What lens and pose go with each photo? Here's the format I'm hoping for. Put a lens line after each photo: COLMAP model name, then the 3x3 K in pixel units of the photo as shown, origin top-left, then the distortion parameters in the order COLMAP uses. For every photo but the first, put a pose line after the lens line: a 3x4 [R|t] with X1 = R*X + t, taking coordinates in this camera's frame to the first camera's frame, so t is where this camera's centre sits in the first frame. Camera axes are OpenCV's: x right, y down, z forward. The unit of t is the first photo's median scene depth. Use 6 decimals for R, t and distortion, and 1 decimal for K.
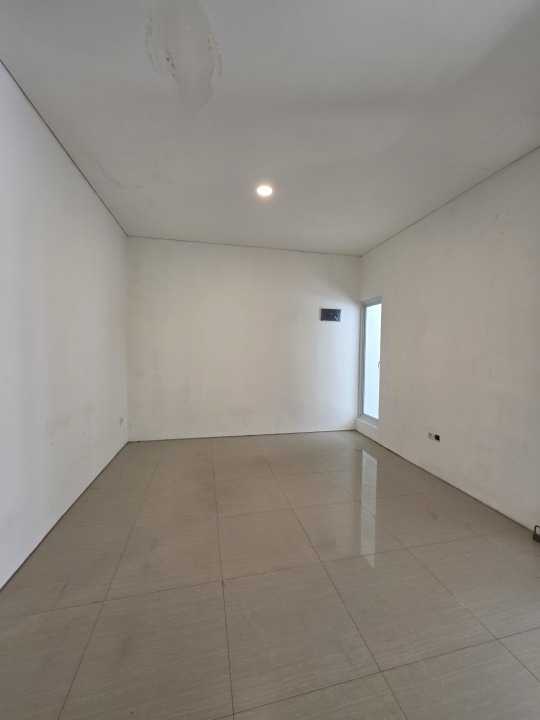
lens RADIAL K [[286.1, 0, 271.4], [0, 286.1, 357.6], [0, 0, 1]] dist [0.001370, 0.000170]
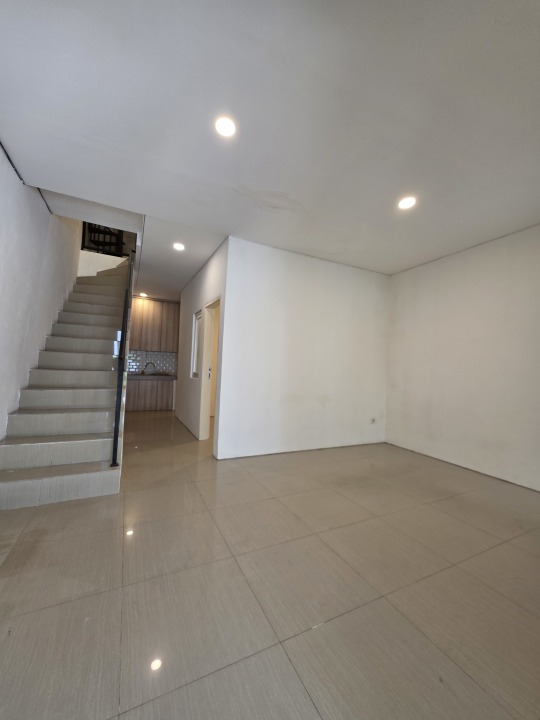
lens RADIAL K [[286.1, 0, 271.4], [0, 286.1, 357.6], [0, 0, 1]] dist [0.001370, 0.000170]
pose [[0.247452, -0.031417, -0.968391, 0.557398], [-0.076223, 0.995745, -0.051782, 0.039534], [0.965897, 0.086628, 0.244004, 0.217401]]
